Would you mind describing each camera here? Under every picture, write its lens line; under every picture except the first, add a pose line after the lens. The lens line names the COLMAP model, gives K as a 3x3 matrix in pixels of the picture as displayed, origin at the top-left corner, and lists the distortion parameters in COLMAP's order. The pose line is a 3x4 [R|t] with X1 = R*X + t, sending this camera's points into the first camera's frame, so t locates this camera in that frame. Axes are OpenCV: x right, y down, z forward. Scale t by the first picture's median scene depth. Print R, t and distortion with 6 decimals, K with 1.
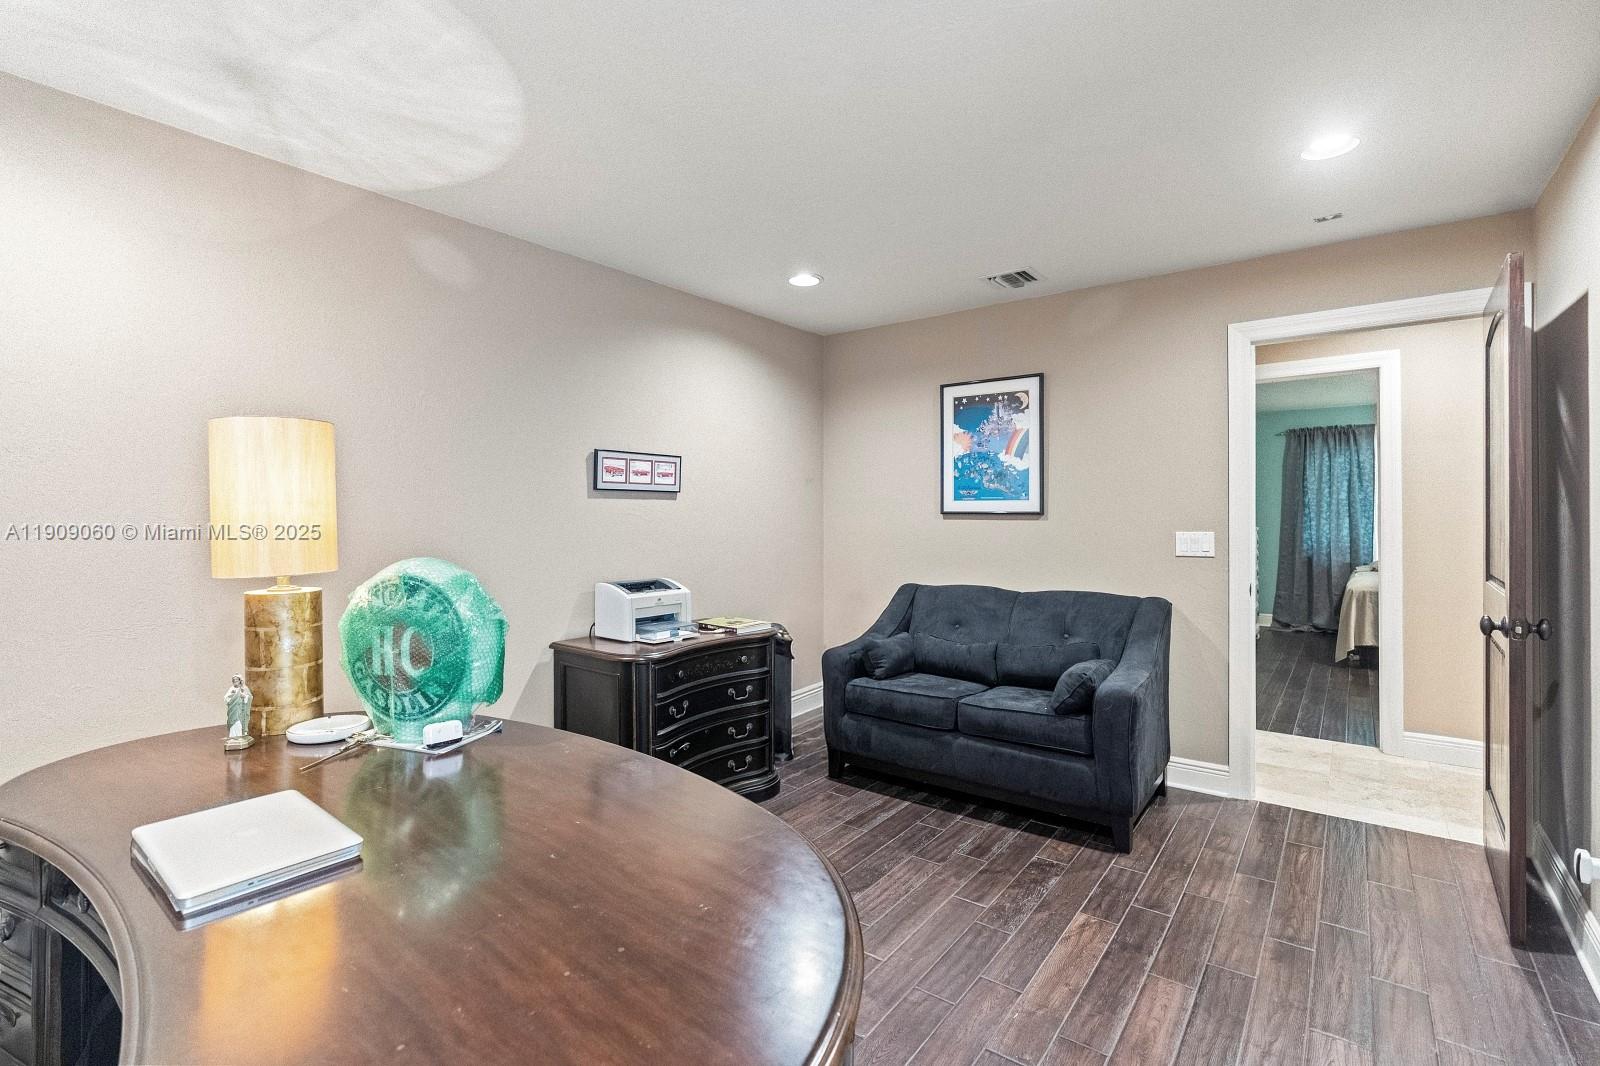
lens RADIAL K [[738.7, 0, 794.3], [0, 738.7, 520.9], [0, 0, 1]] dist [-0.002066, 0.000119]
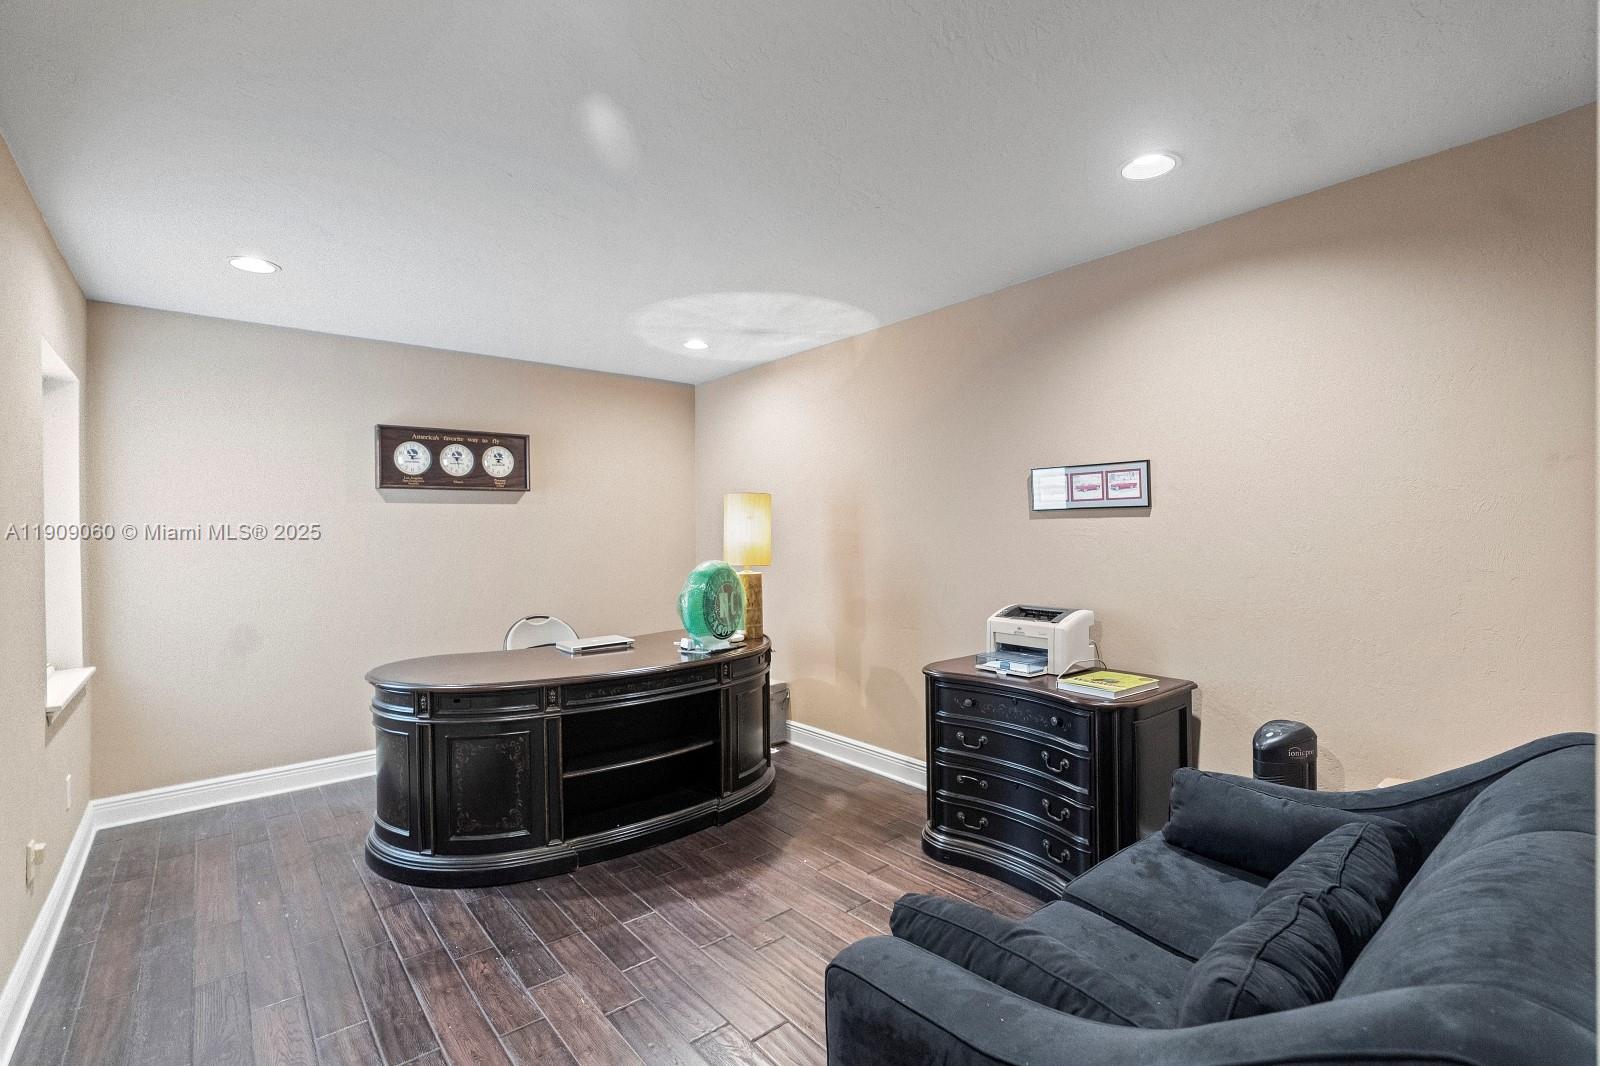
lens RADIAL K [[738.7, 0, 794.3], [0, 738.7, 520.9], [0, 0, 1]] dist [-0.002066, 0.000119]
pose [[-0.222701, -0.000840, -0.974886, 0.715173], [0.004344, 0.999989, -0.001854, -0.025335], [0.974877, -0.004648, -0.222695, 0.849259]]
